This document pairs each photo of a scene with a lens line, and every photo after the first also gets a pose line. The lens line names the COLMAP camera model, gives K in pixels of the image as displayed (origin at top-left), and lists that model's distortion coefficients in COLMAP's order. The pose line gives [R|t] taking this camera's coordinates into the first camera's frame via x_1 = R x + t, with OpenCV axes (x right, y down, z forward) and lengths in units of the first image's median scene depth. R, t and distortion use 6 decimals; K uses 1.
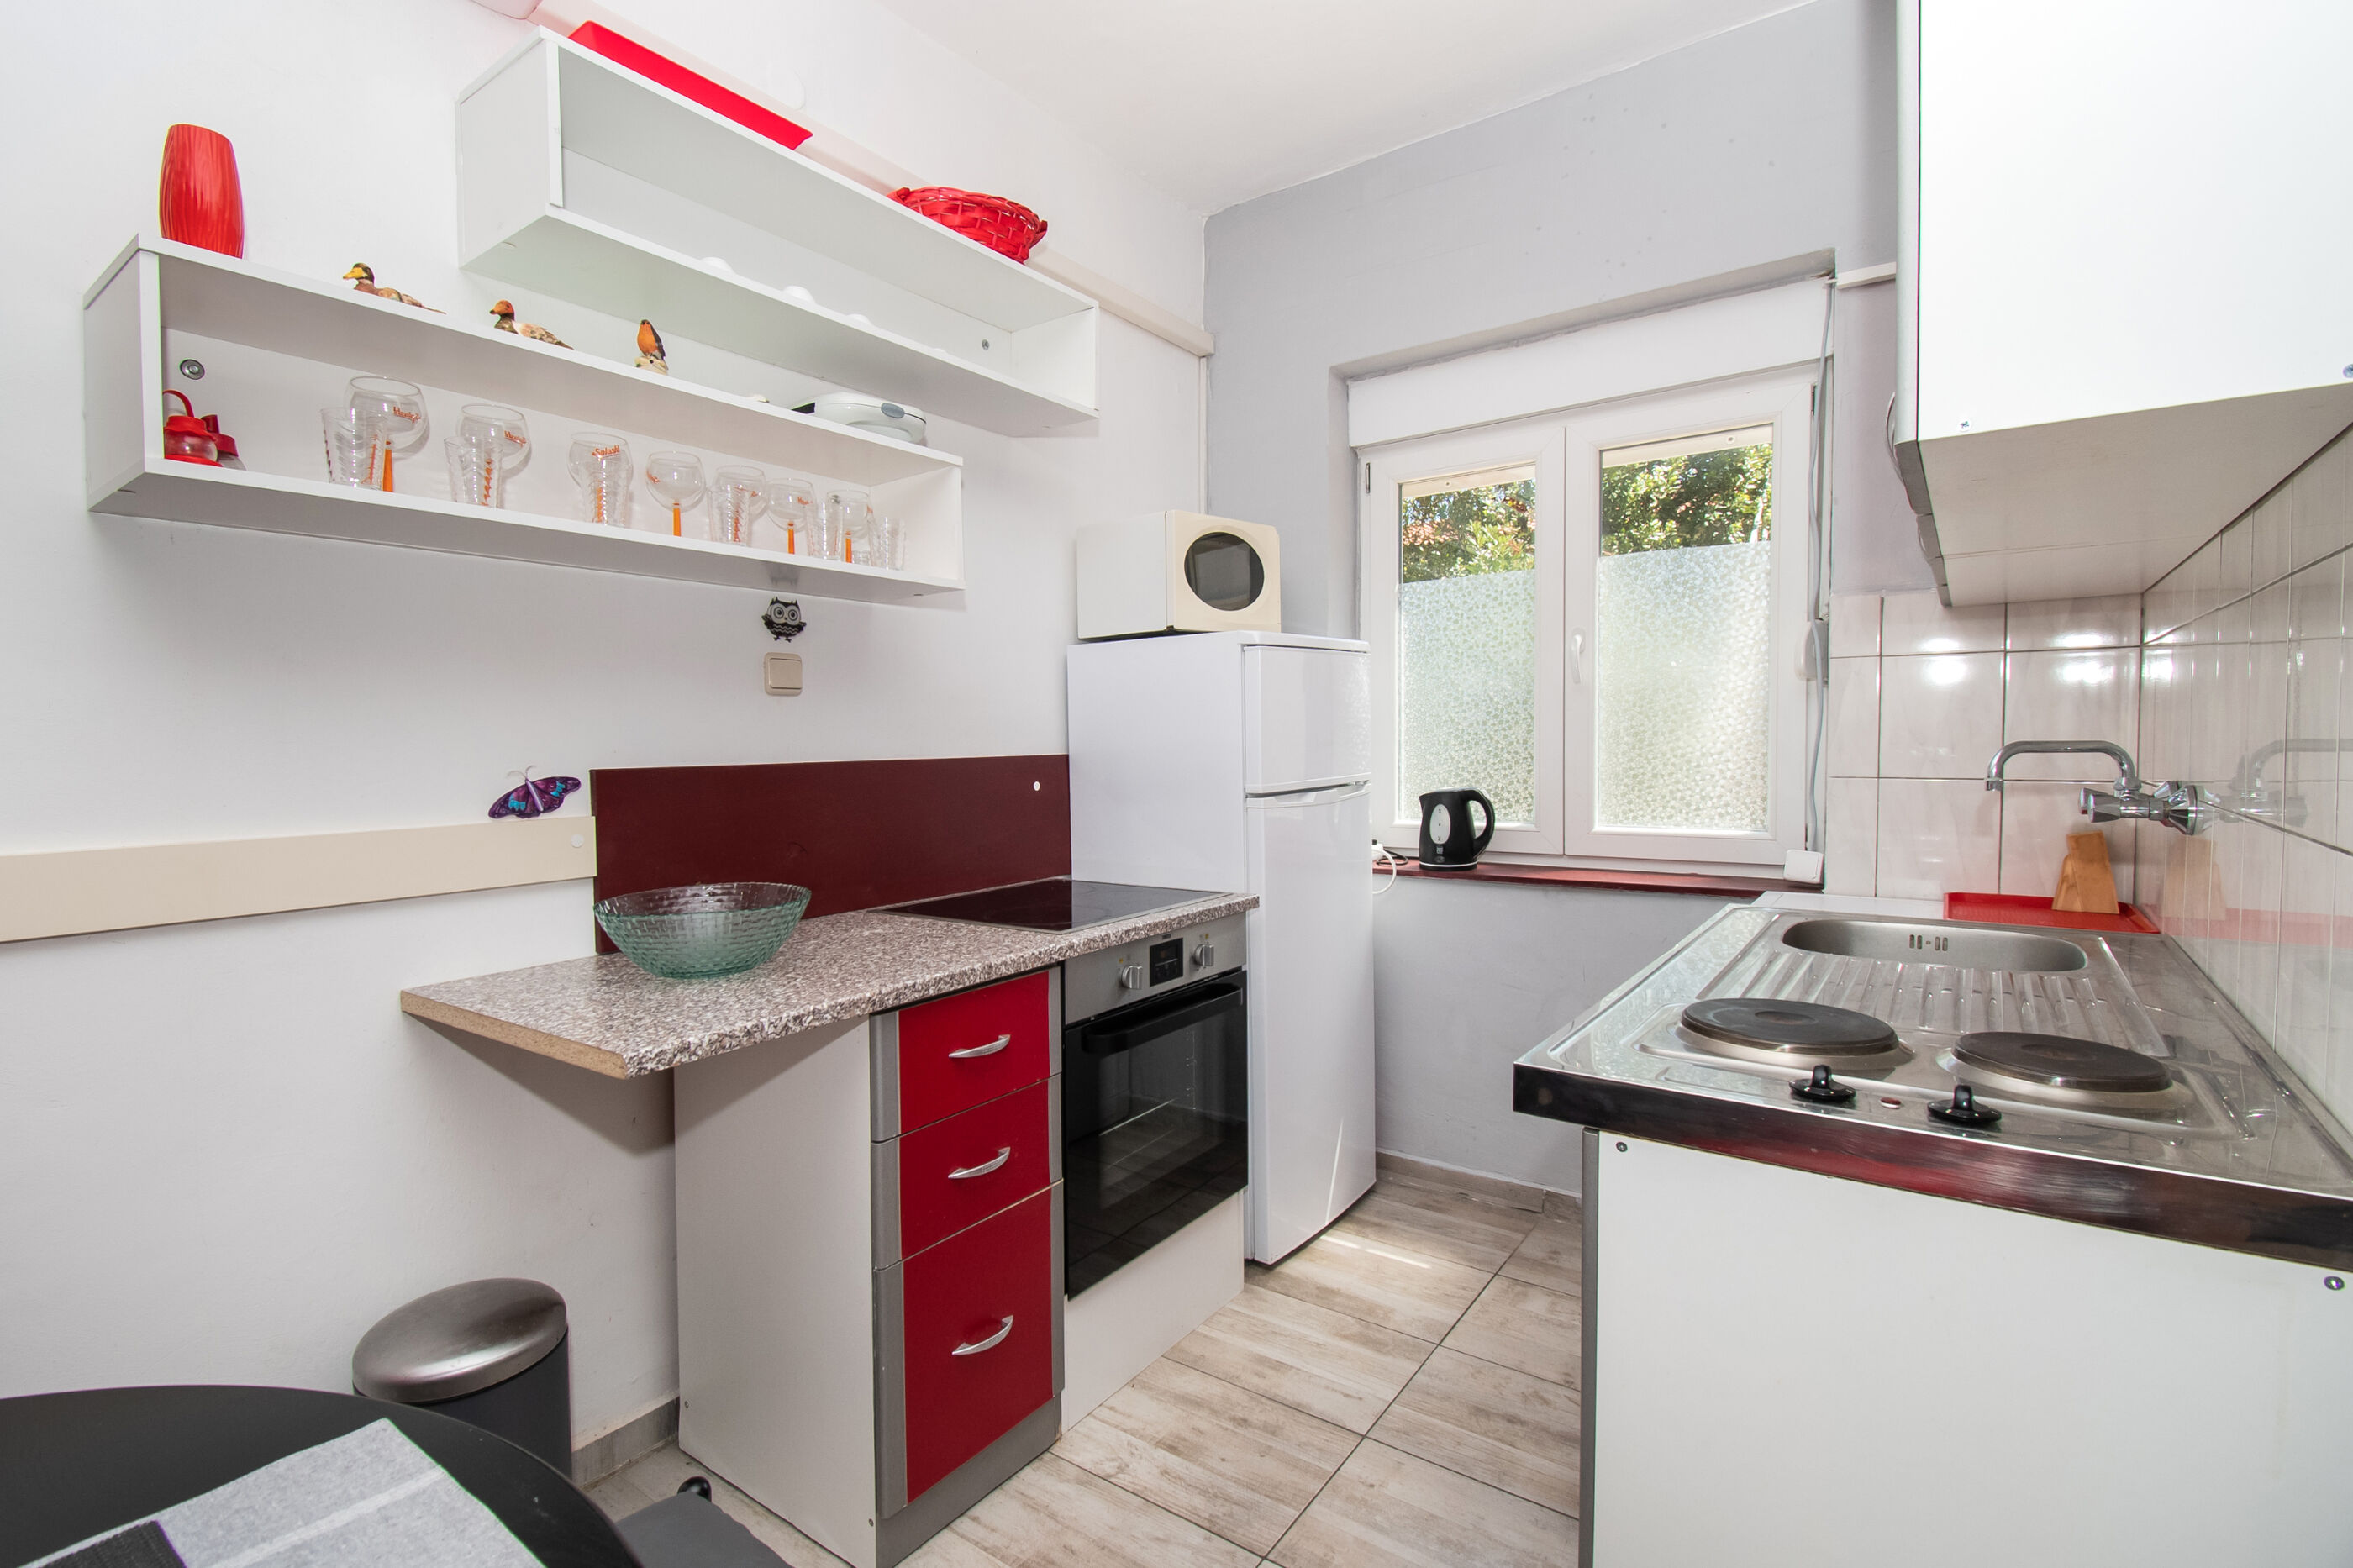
lens RADIAL K [[1108.1, 0, 1097.1], [0, 1108.1, 760.0], [0, 0, 1]] dist [-0.006143, -0.010544]
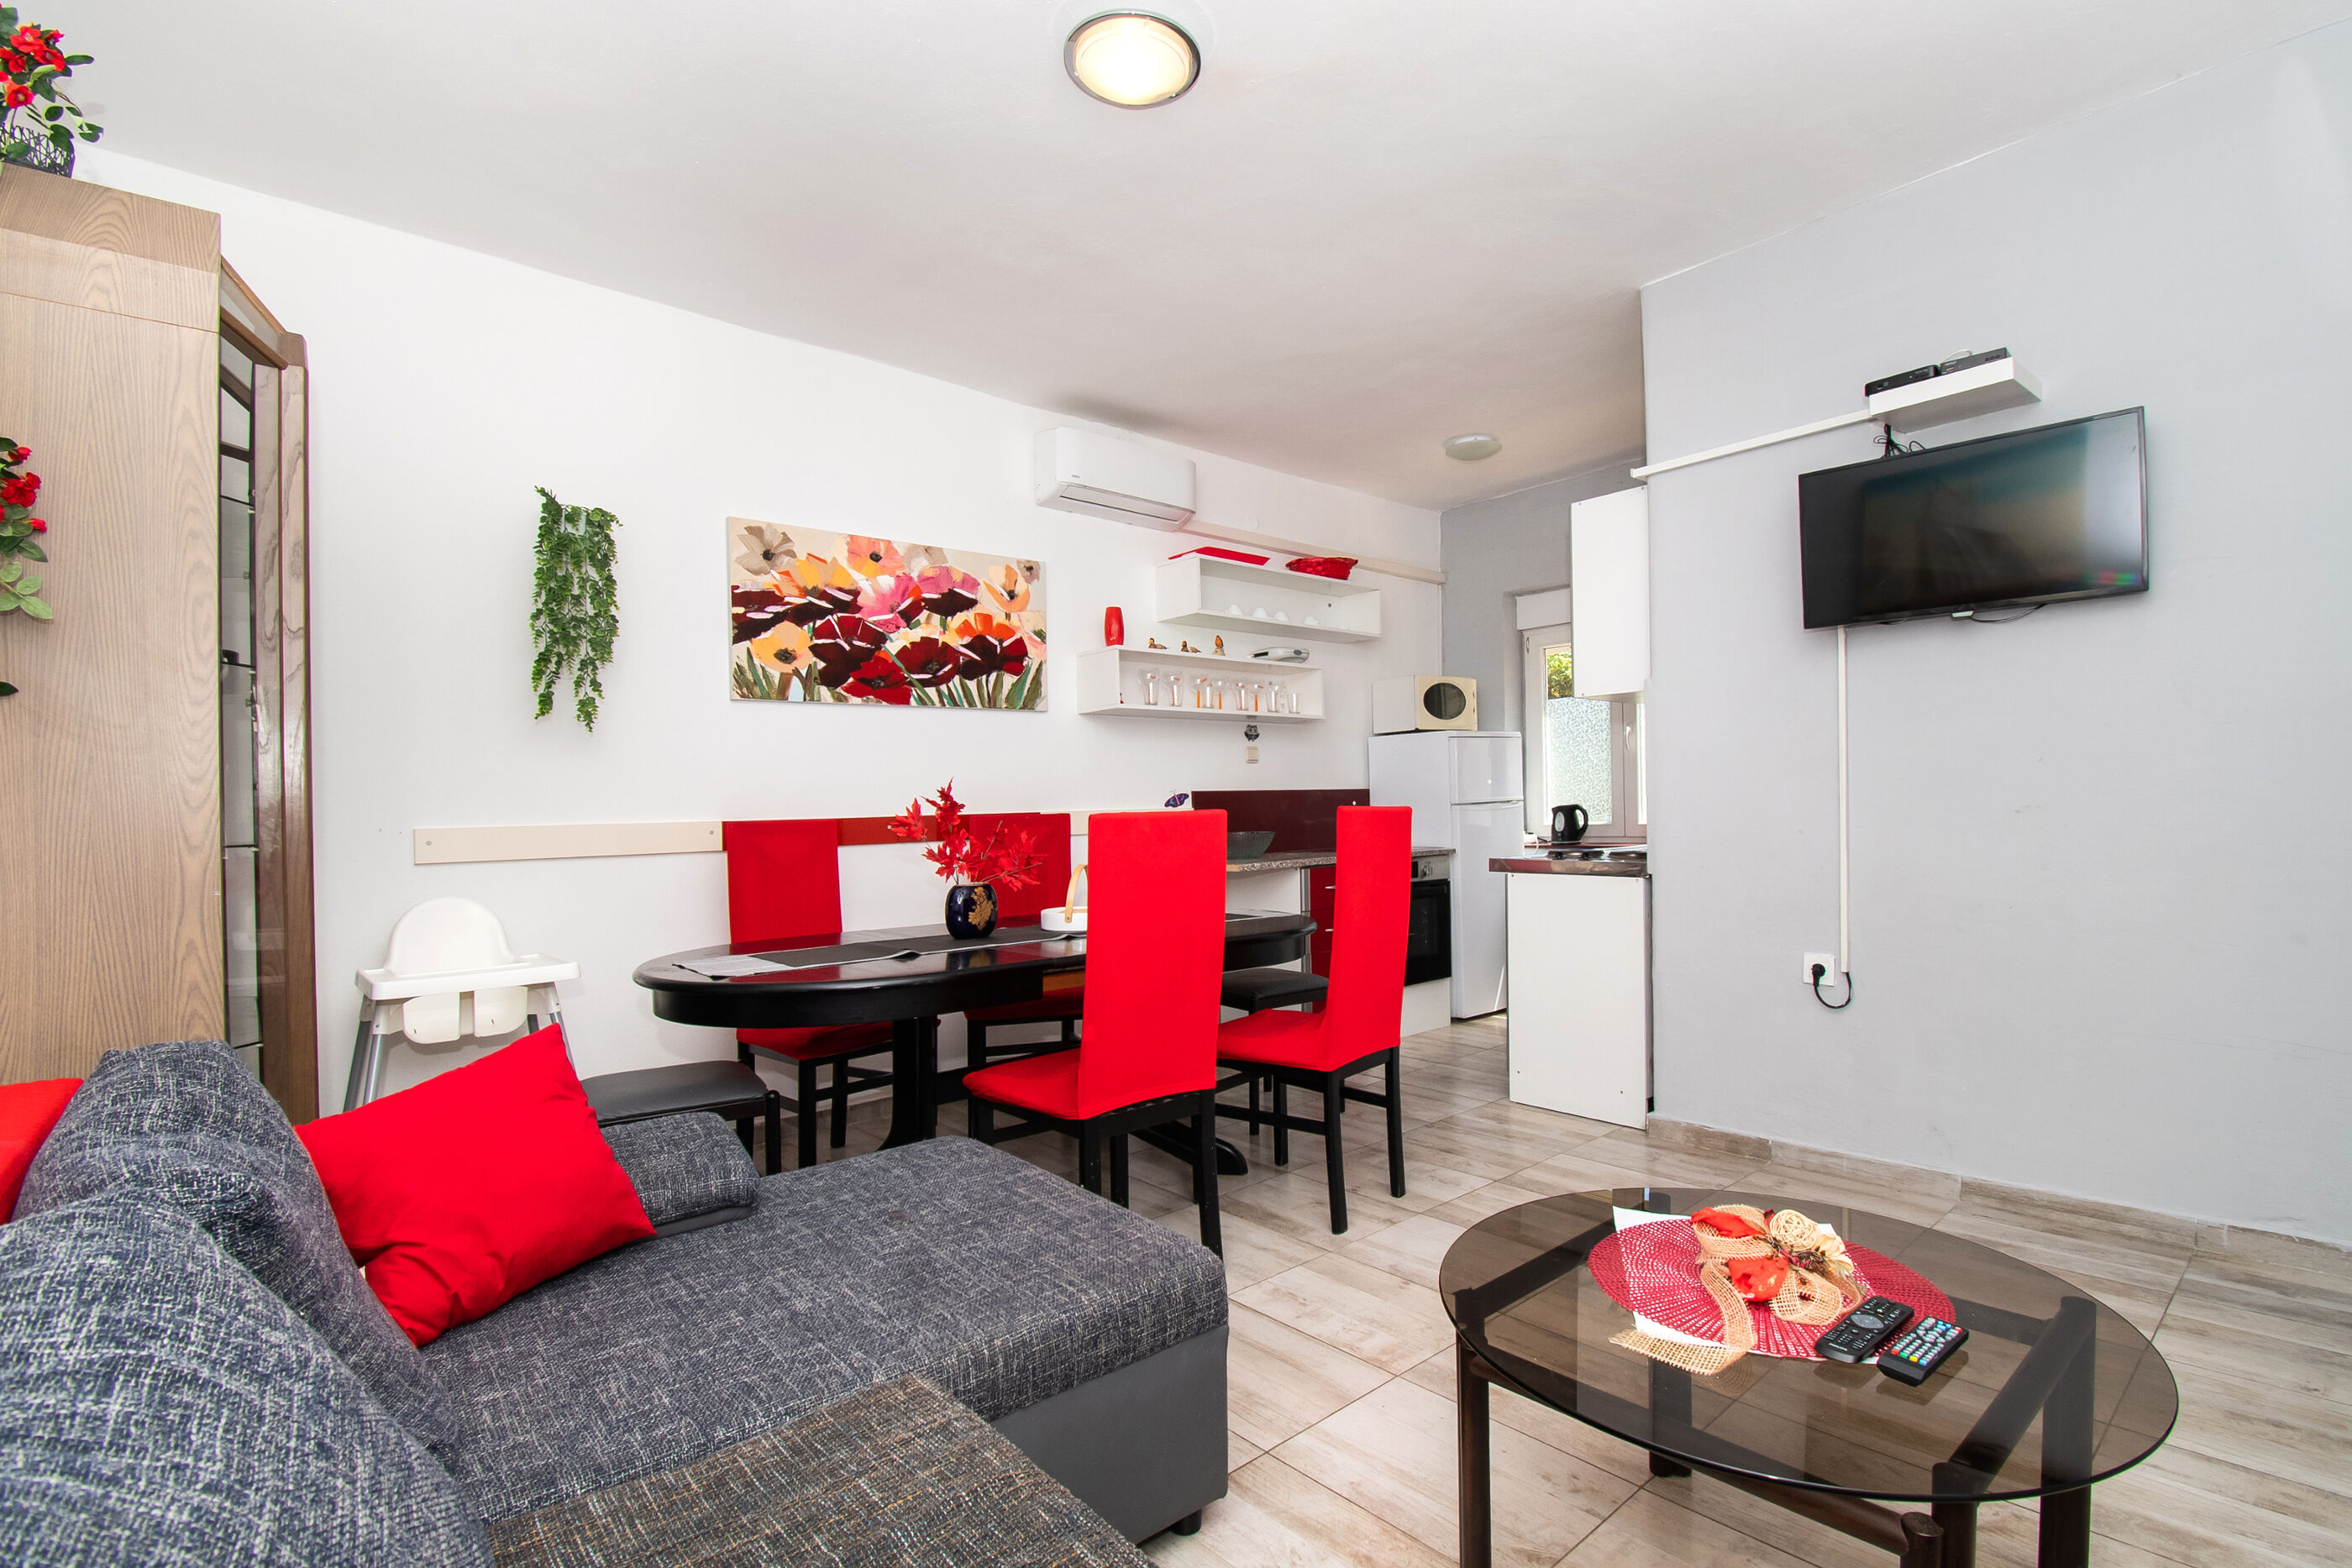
lens RADIAL K [[1107.6, 0, 1280.5], [0, 1107.6, 785.8], [0, 0, 1]] dist [-0.006143, -0.010544]
pose [[0.990658, -0.013381, -0.135712, 0.098146], [0.009234, 0.999472, -0.031143, 0.059565], [0.136057, 0.029599, 0.990259, -1.230478]]
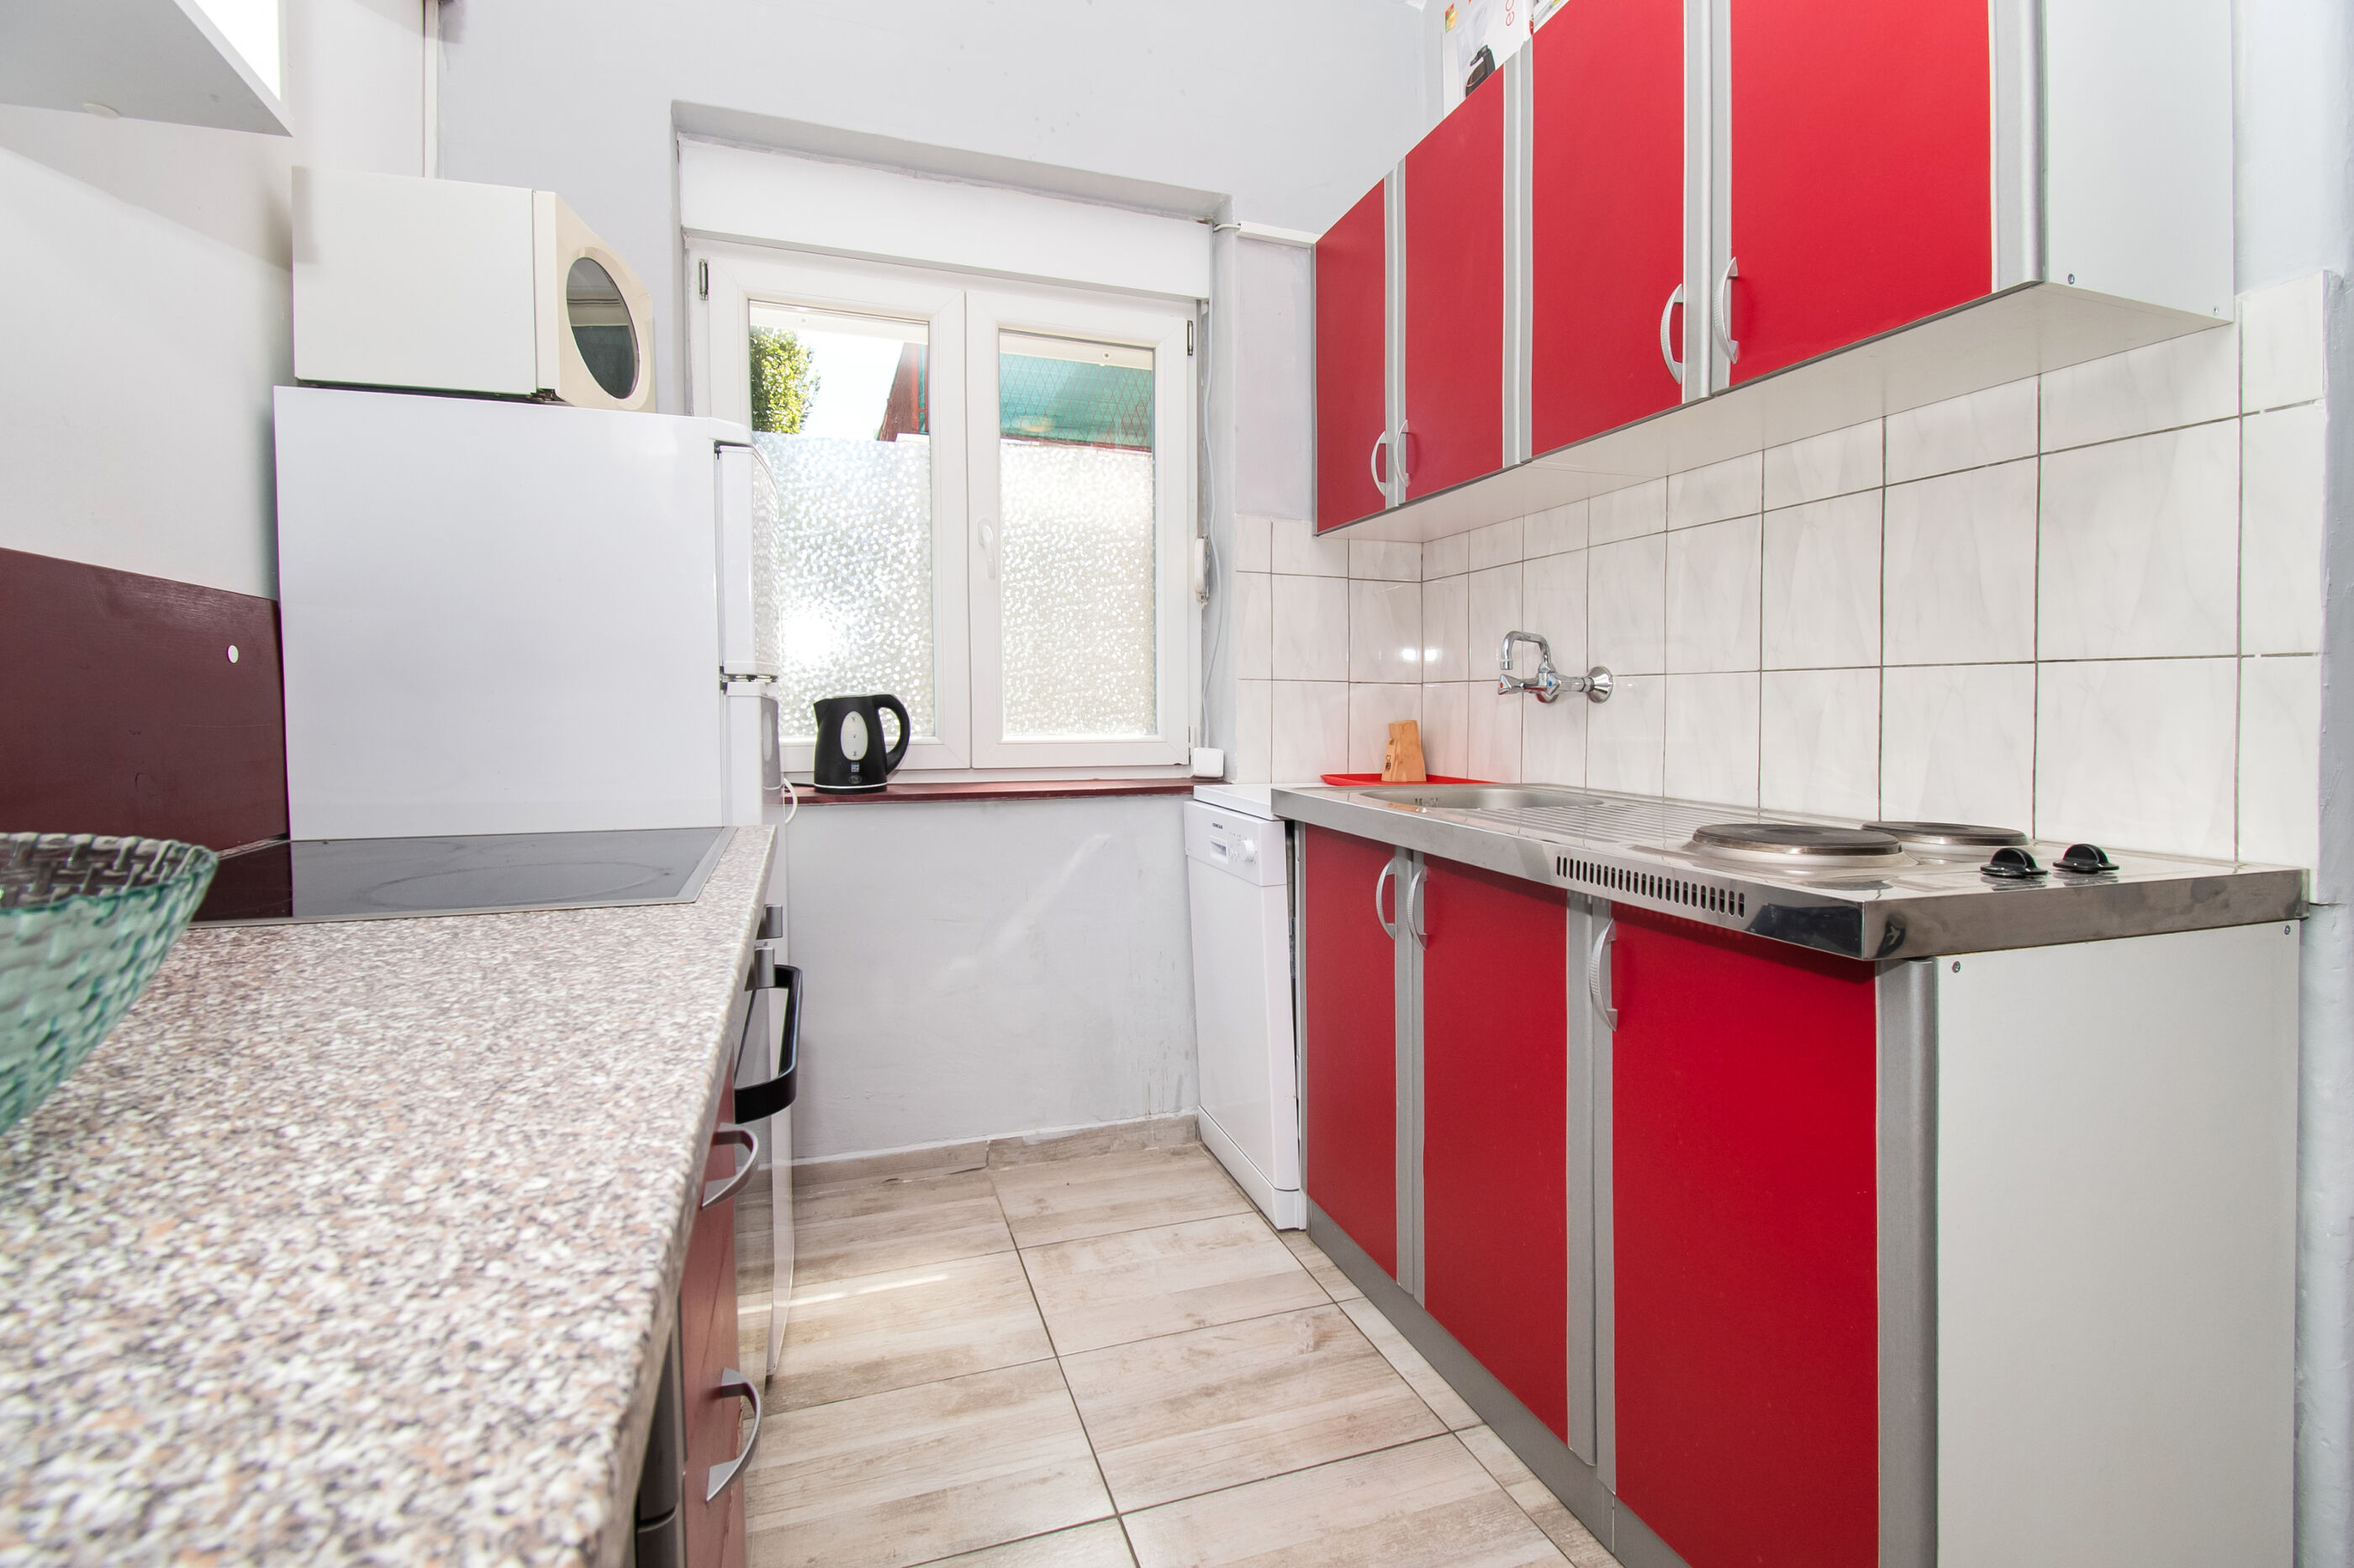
lens RADIAL K [[1064.1, 0, 1240.8], [0, 1064.1, 753.5], [0, 0, 1]] dist [-0.003684, -0.006499]
pose [[0.534921, -0.021747, 0.844622, -0.227936], [0.001282, 0.999688, 0.024927, 0.060906], [-0.844901, -0.012251, 0.534783, 0.412648]]
